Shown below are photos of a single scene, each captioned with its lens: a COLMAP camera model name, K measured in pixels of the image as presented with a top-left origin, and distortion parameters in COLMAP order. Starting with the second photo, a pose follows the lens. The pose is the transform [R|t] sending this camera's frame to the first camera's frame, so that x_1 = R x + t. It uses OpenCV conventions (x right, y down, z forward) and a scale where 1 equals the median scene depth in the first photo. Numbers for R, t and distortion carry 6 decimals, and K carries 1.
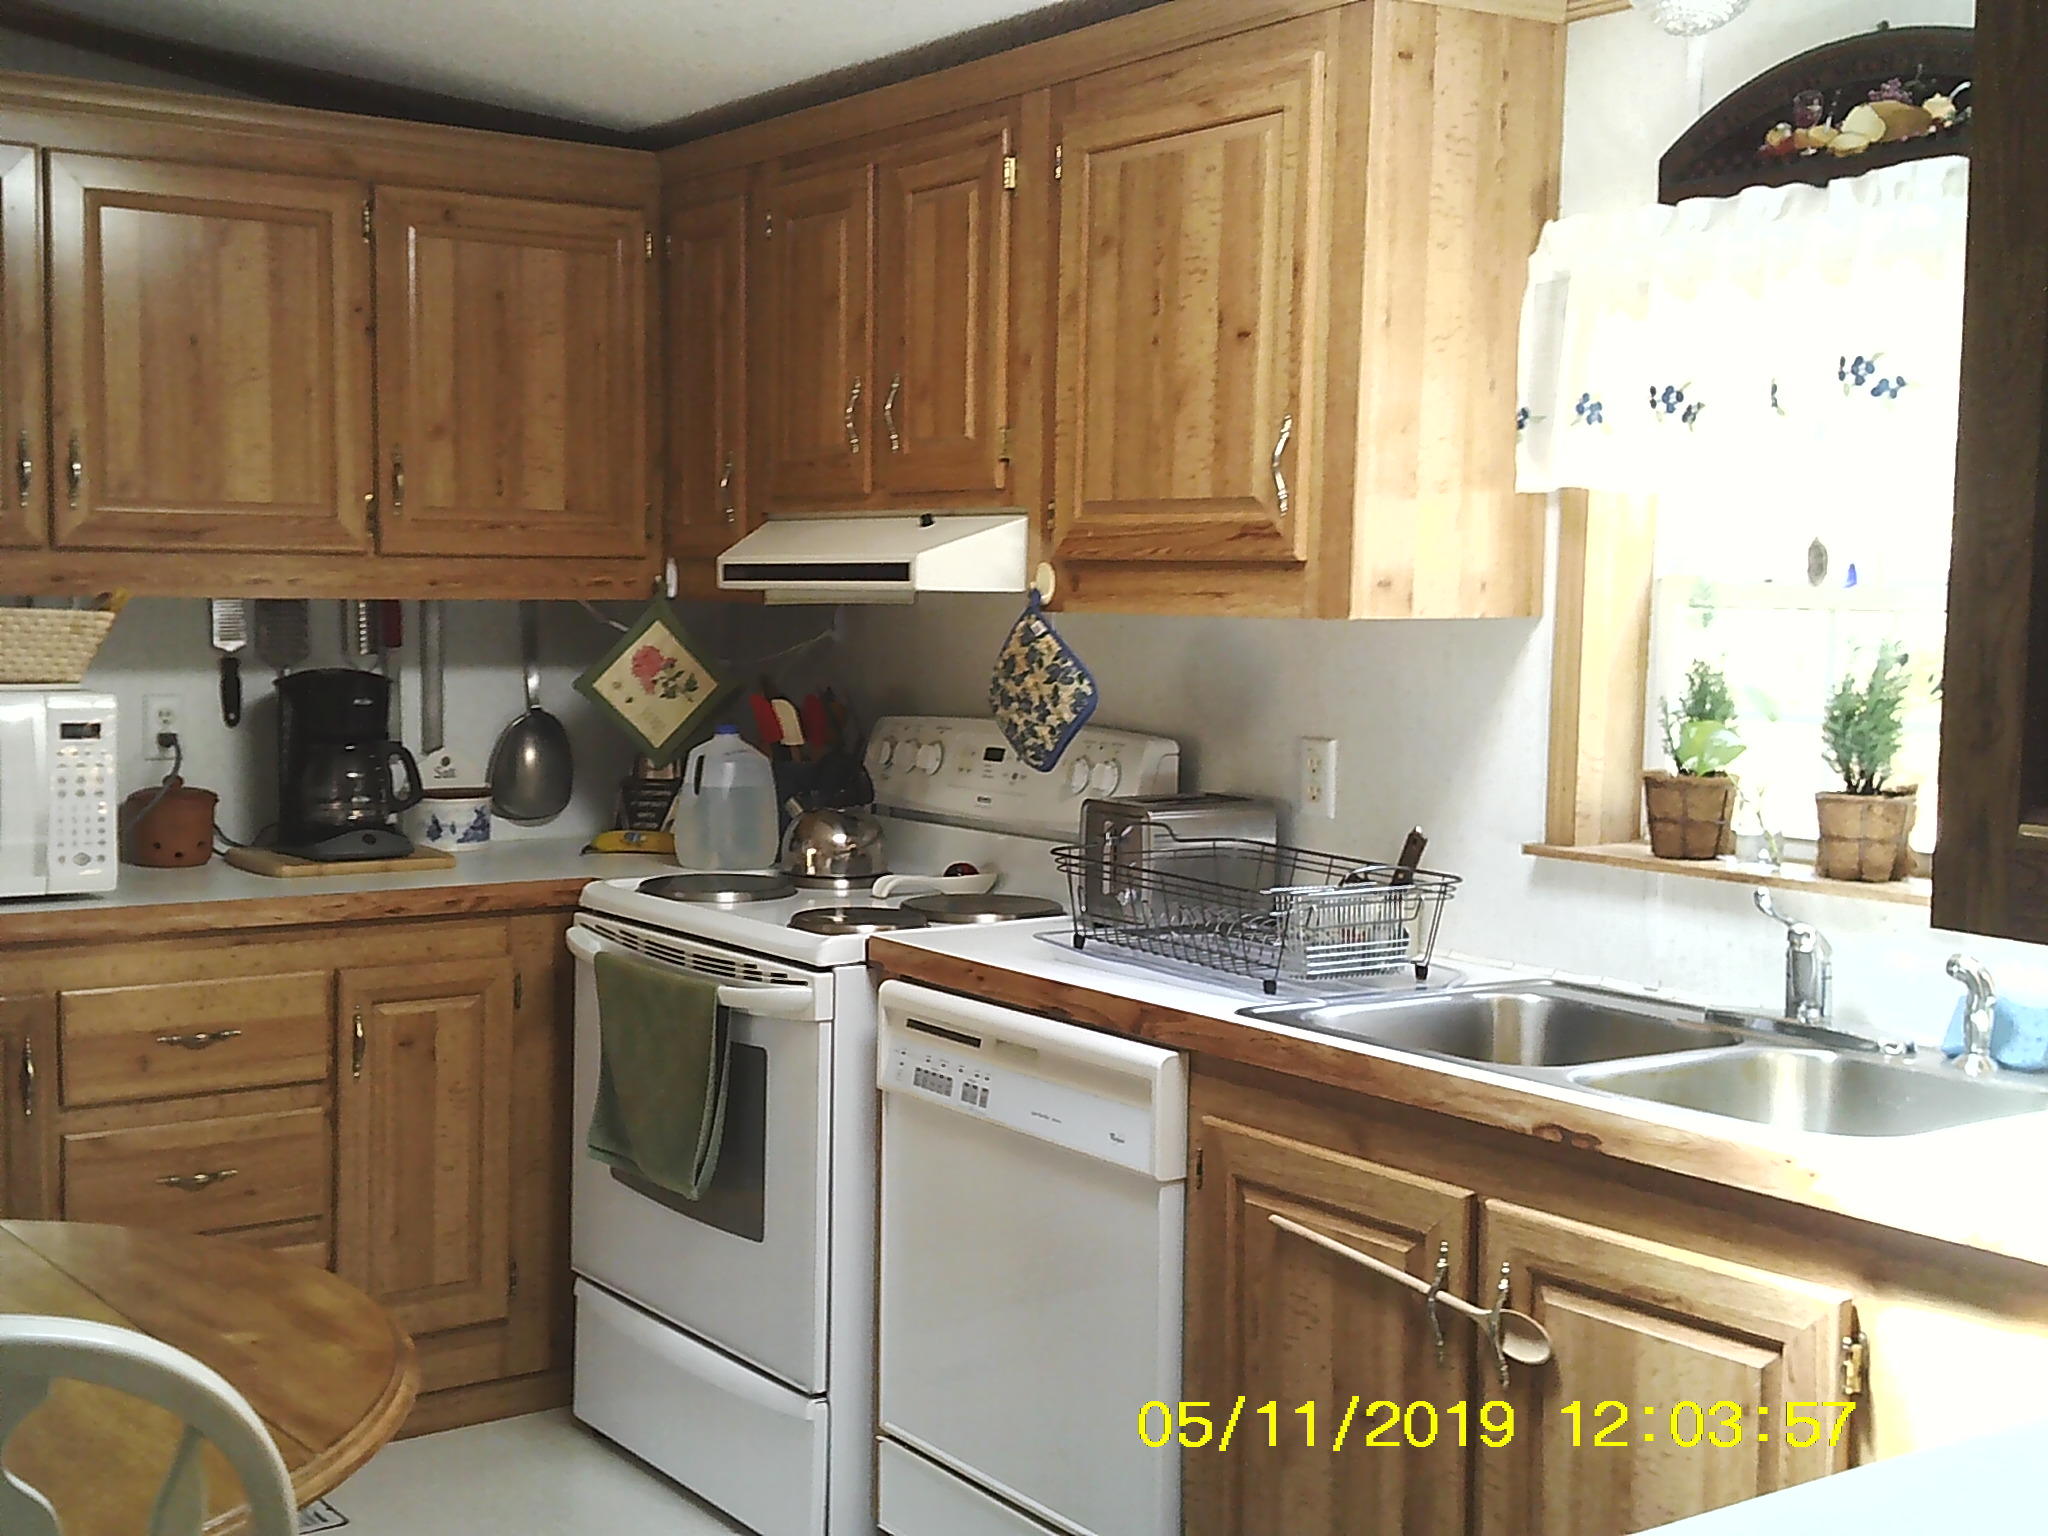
lens RADIAL K [[2624.6, 0, 1021.8], [0, 2624.6, 792.5], [0, 0, 1]] dist [0.280486, -1.059785]
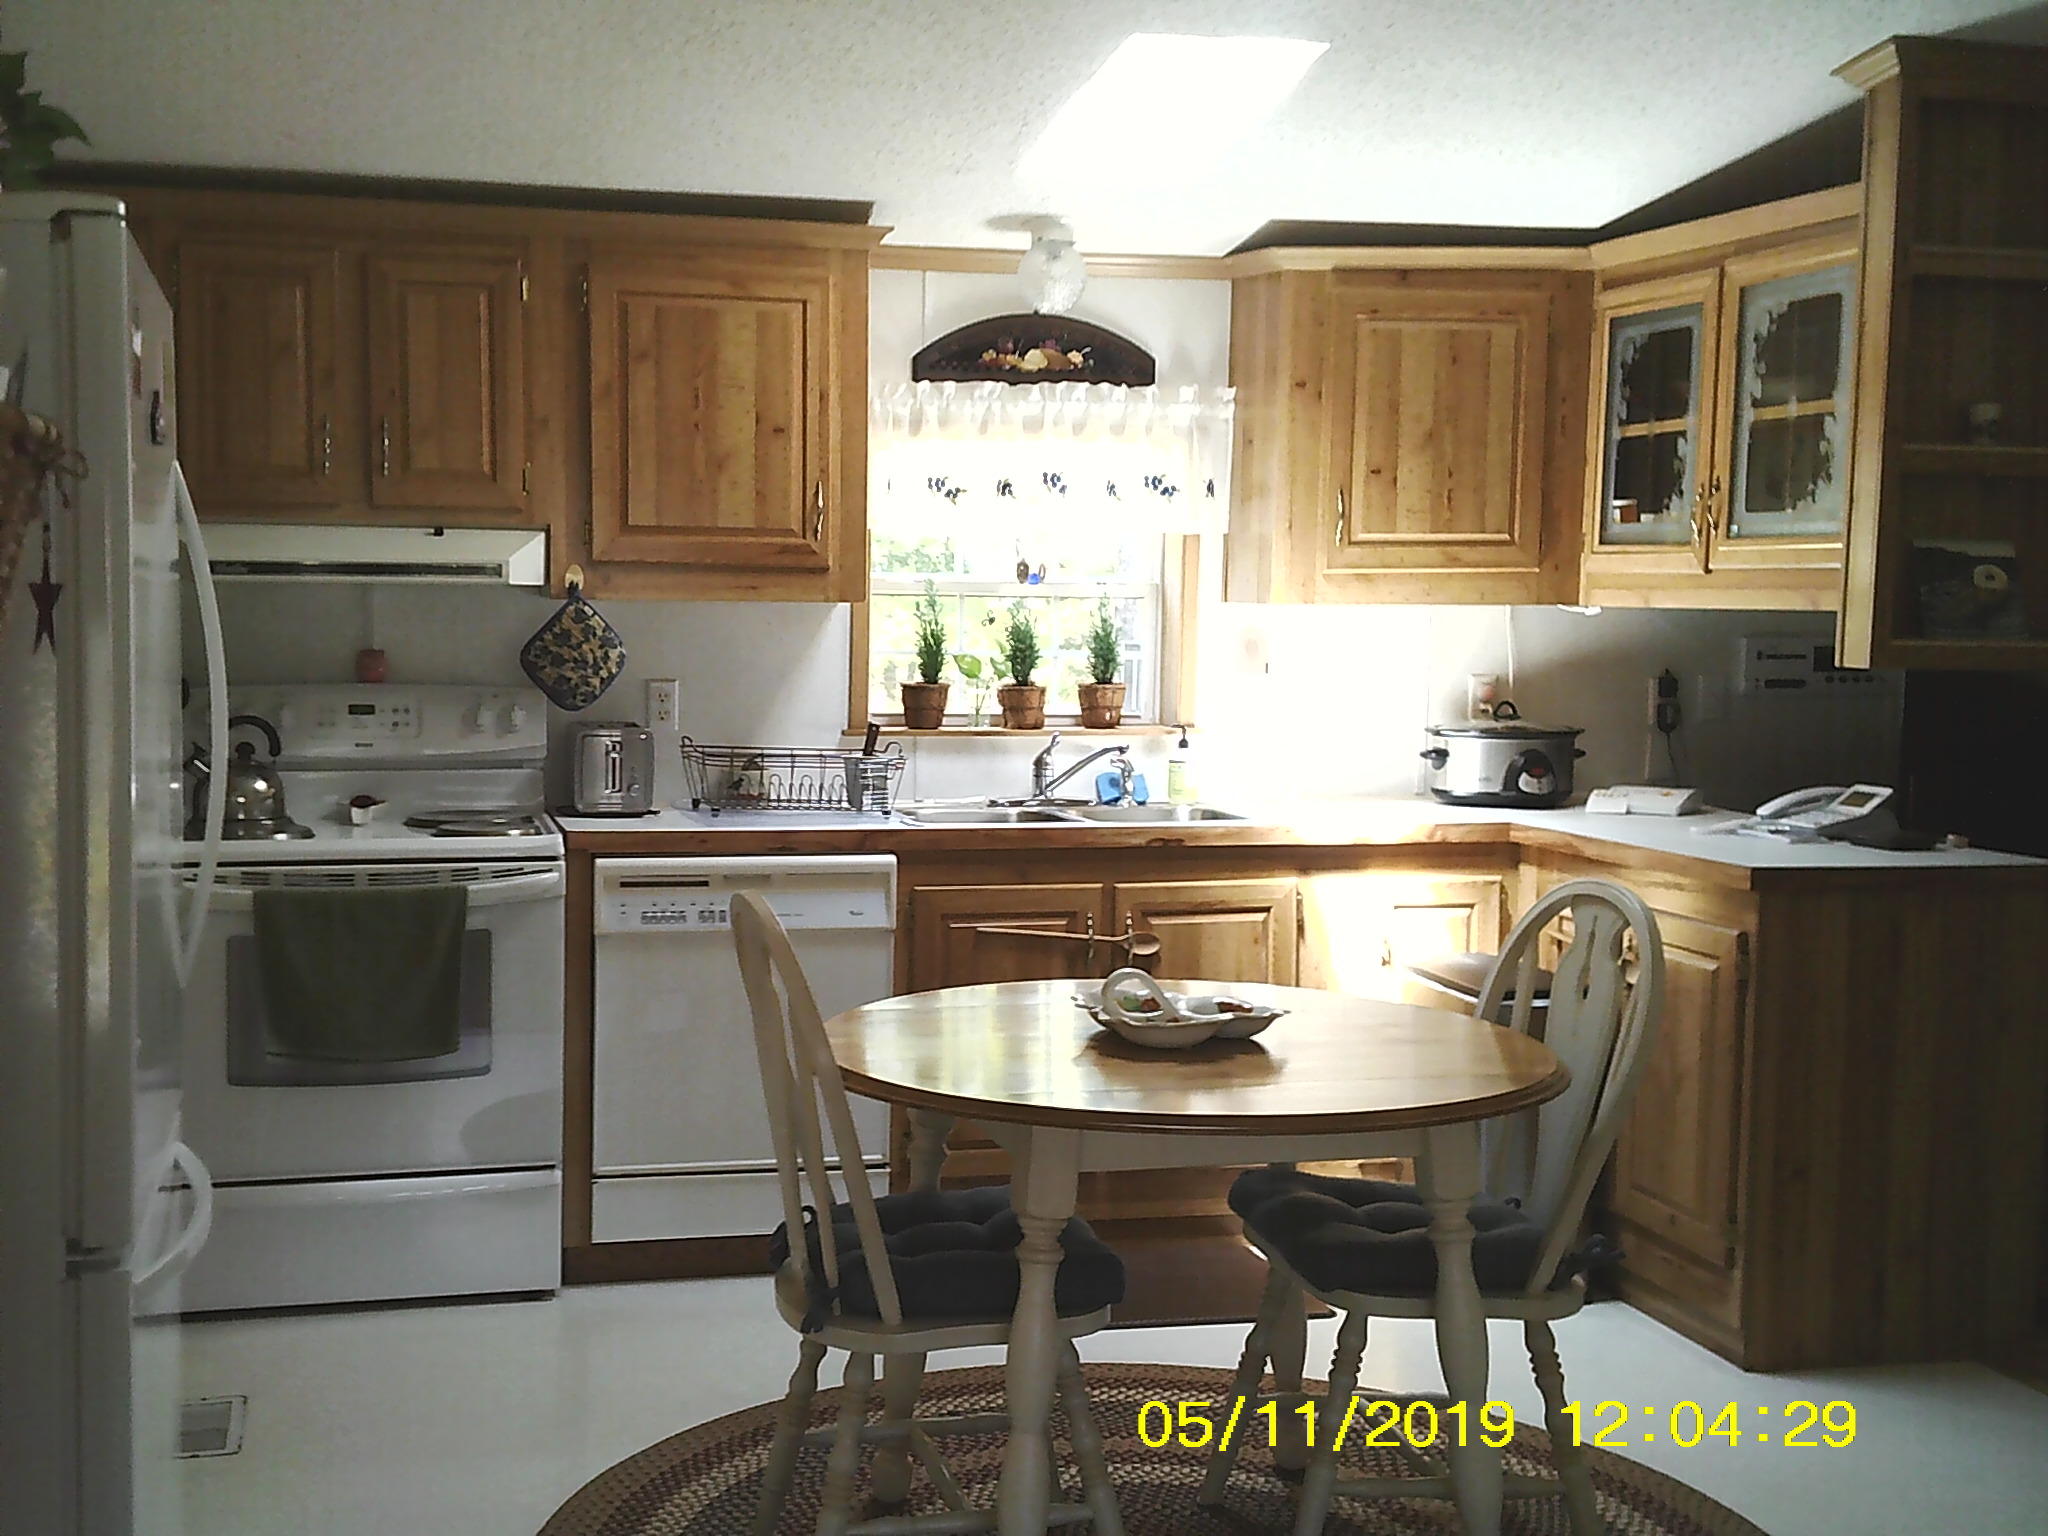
lens RADIAL K [[2387.3, 0, 1024.0], [0, 2387.3, 768.0], [0, 0, 1]] dist [0.154806, -0.000593]
pose [[0.302538, -0.078650, 0.949887, -1.278287], [0.070258, 0.995719, 0.060068, -0.041814], [-0.950545, 0.048564, 0.306768, 0.398904]]
